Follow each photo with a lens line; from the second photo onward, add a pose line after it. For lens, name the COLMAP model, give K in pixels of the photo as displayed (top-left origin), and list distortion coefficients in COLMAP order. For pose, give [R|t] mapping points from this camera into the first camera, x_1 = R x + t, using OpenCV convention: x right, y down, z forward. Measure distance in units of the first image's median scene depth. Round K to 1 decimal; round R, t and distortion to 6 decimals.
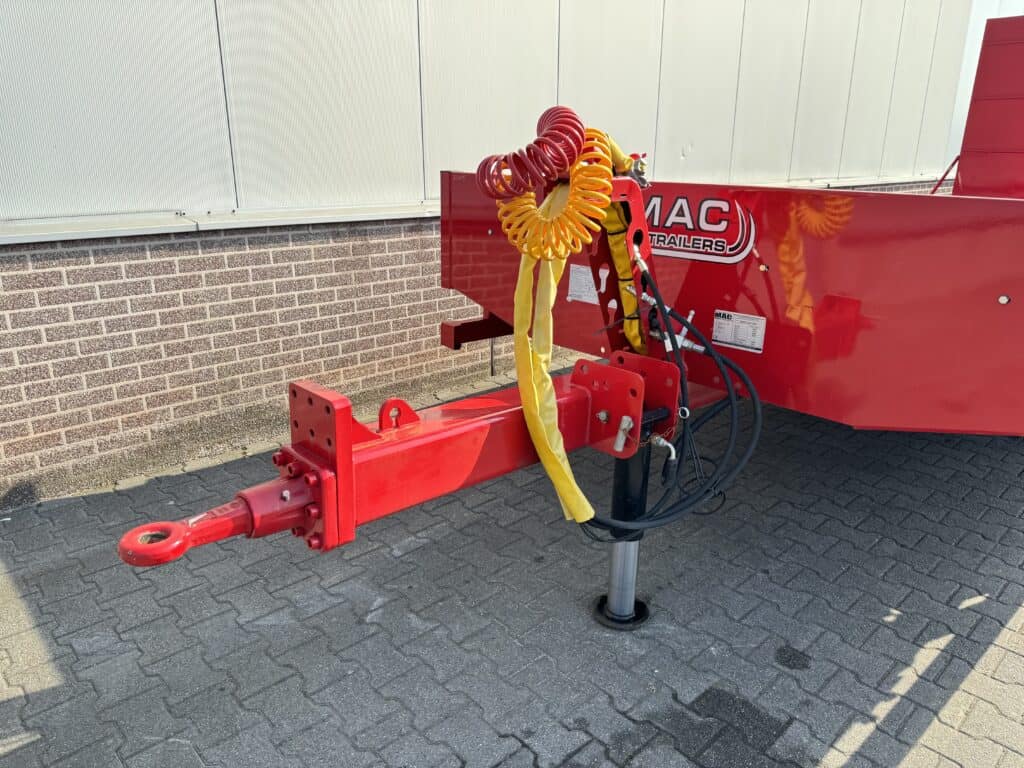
lens RADIAL K [[719.5, 0, 503.1], [0, 719.5, 377.9], [0, 0, 1]] dist [0.068286, -0.085801]
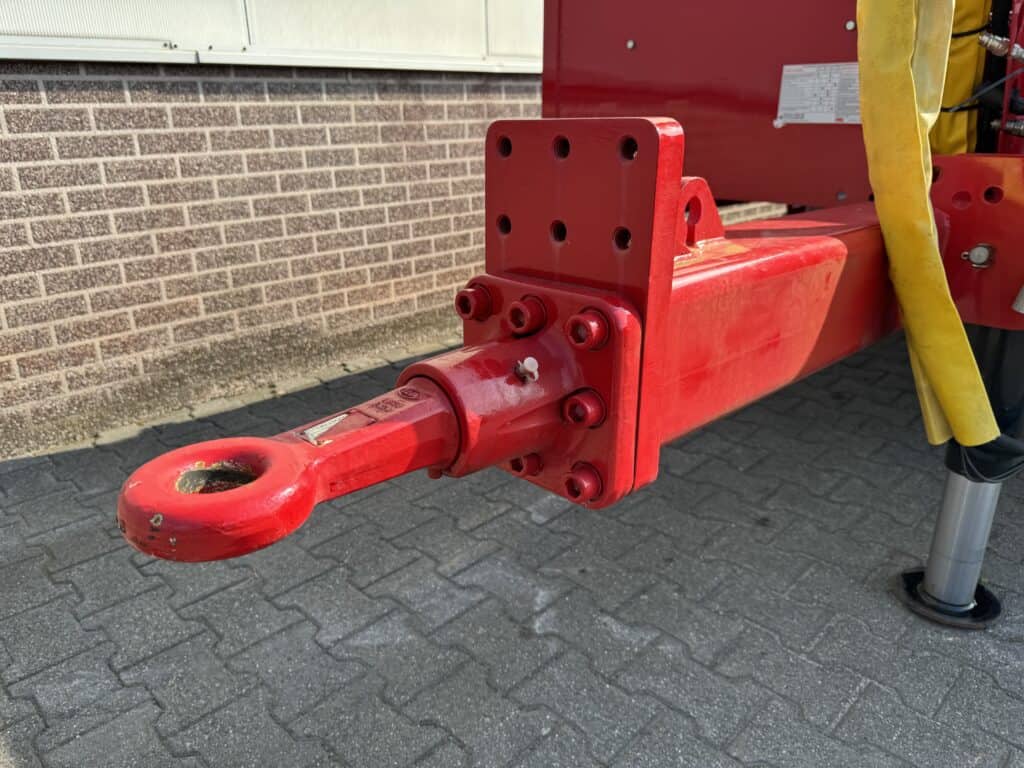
lens RADIAL K [[719.5, 0, 490.0], [0, 719.5, 369.4], [0, 0, 1]] dist [0.068286, -0.085801]
pose [[0.999247, -0.035859, 0.014825, -0.176347], [0.035444, 0.998998, 0.027332, 0.081126], [-0.015790, -0.026786, 0.999516, 0.323405]]
